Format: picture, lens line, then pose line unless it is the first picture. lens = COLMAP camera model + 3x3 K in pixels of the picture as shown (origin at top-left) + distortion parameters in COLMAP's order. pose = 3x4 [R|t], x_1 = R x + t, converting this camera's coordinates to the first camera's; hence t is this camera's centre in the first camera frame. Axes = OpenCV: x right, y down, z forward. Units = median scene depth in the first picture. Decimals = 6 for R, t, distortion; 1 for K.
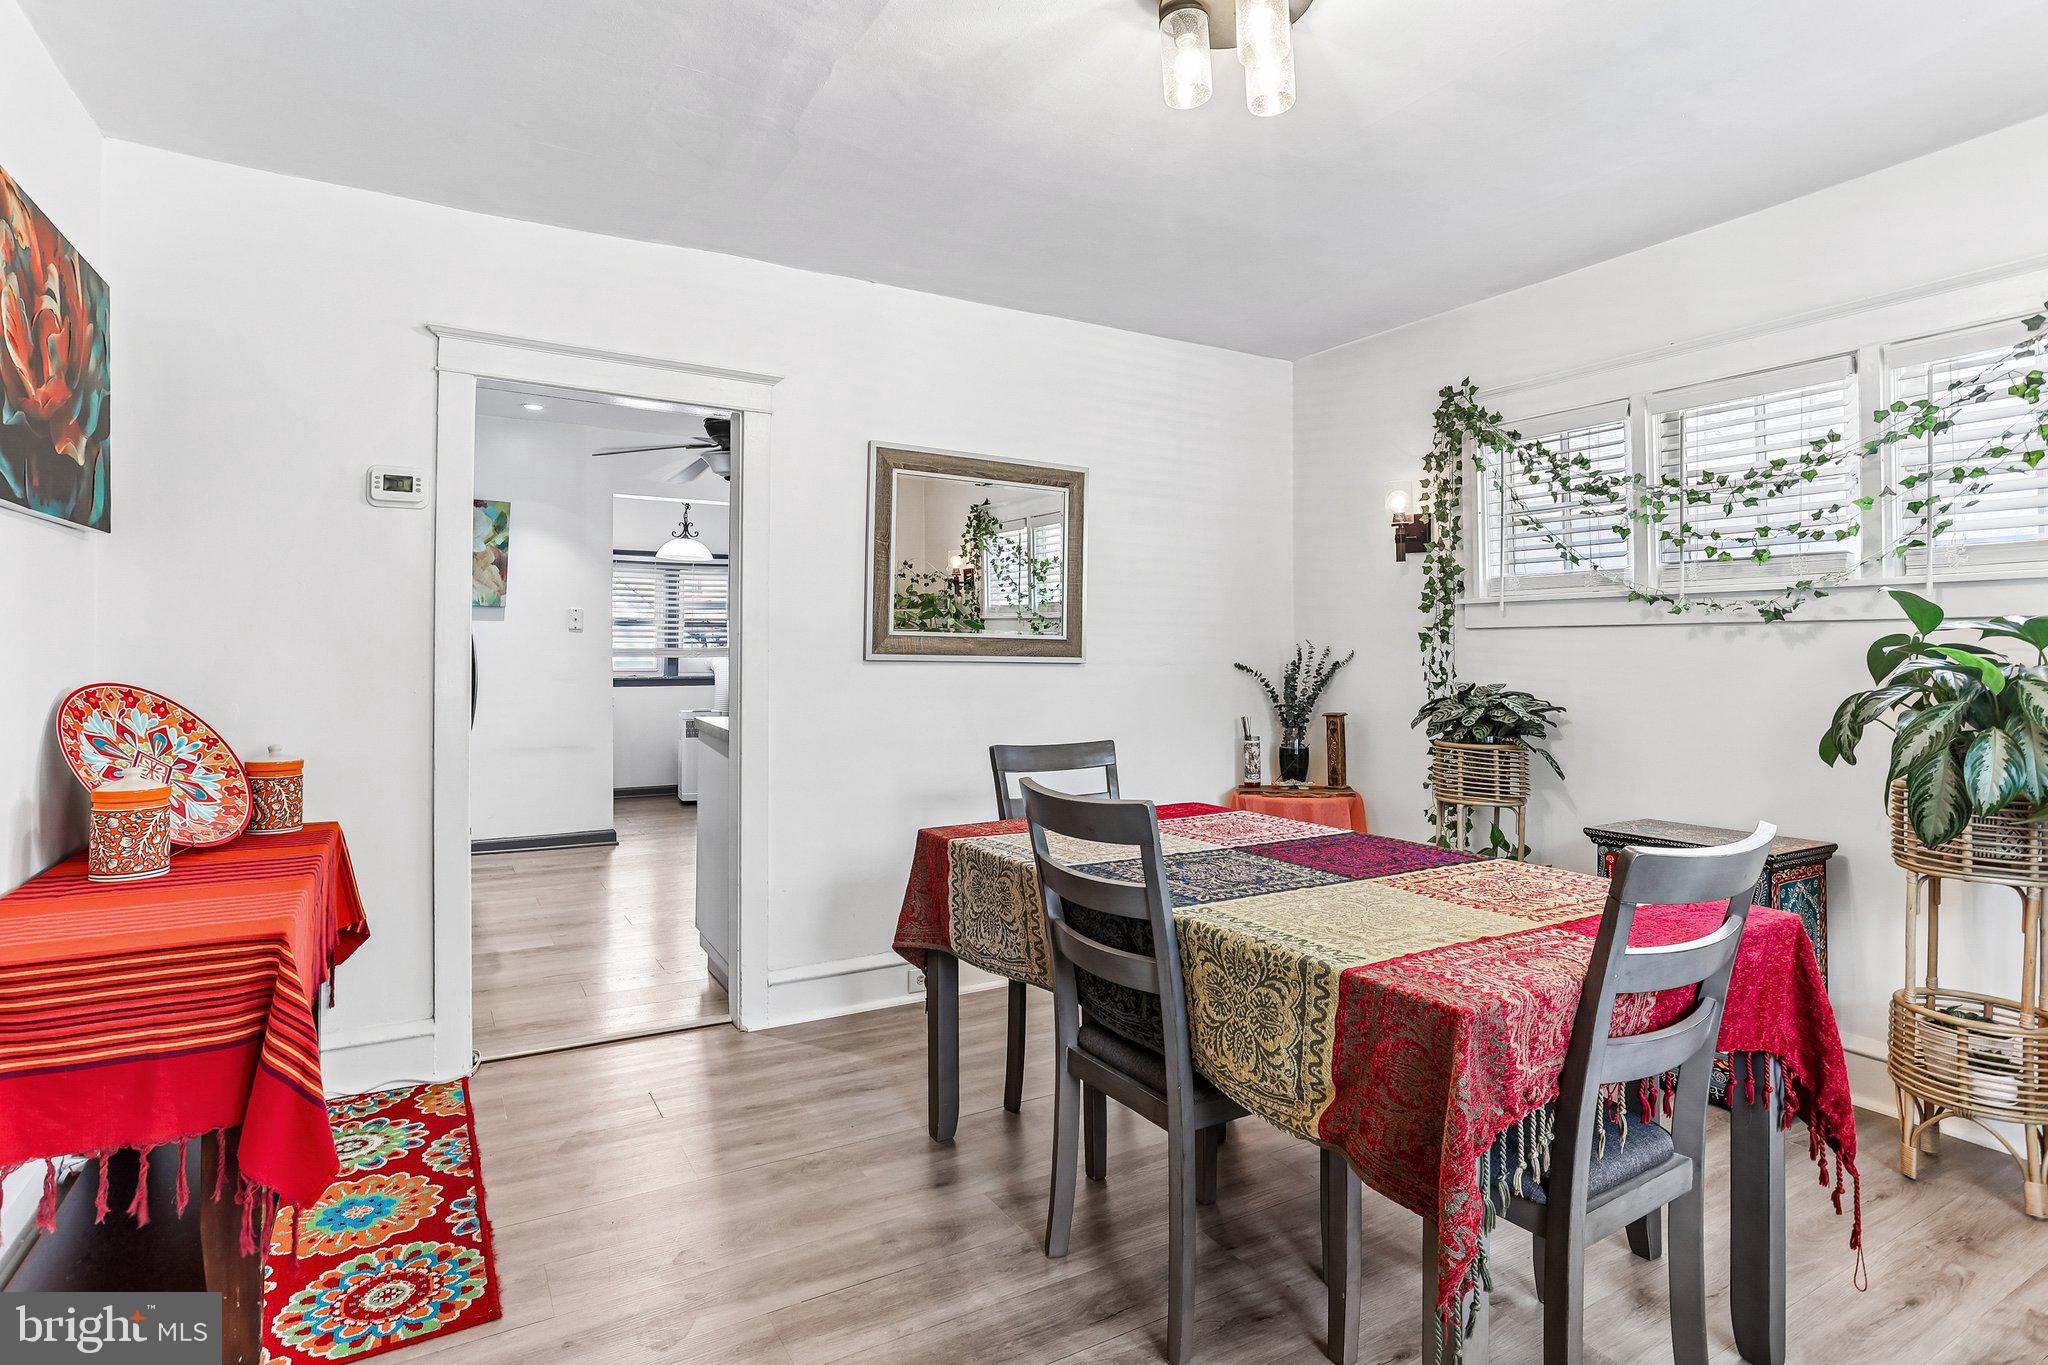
lens RADIAL K [[1018.7, 0, 1017.8], [0, 1018.7, 672.8], [0, 0, 1]] dist [-0.032930, 0.016798]
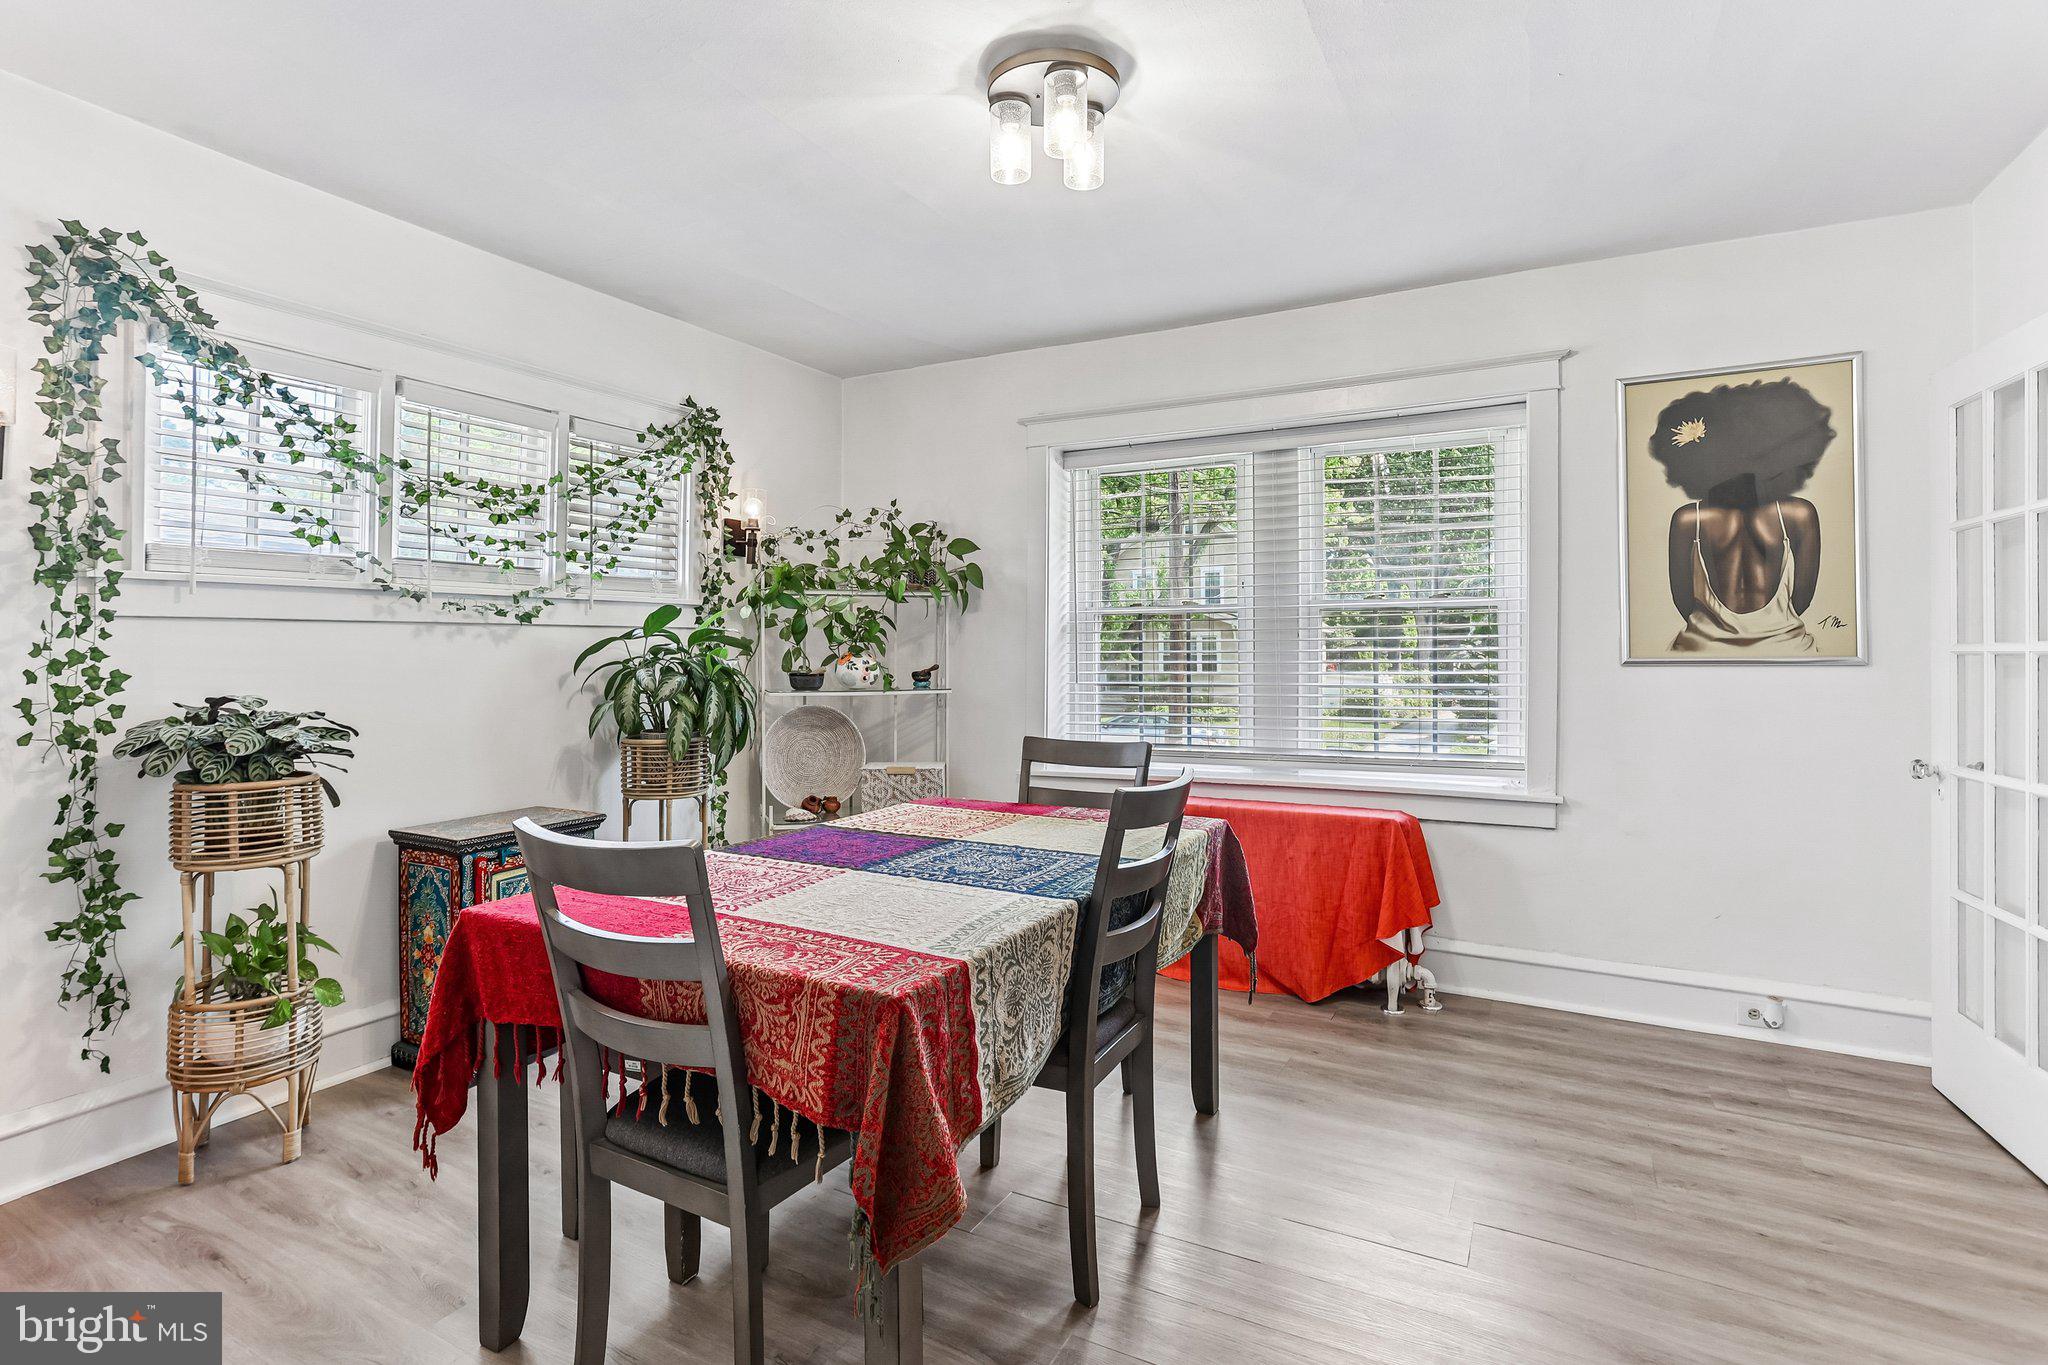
lens RADIAL K [[1018.7, 0, 984.9], [0, 1018.7, 632.7], [0, 0, 1]] dist [-0.032930, 0.016798]
pose [[-0.501260, -0.001082, 0.865296, -0.478220], [0.004522, 0.999982, 0.003870, -0.040869], [-0.865285, 0.005853, -0.501246, 1.044721]]
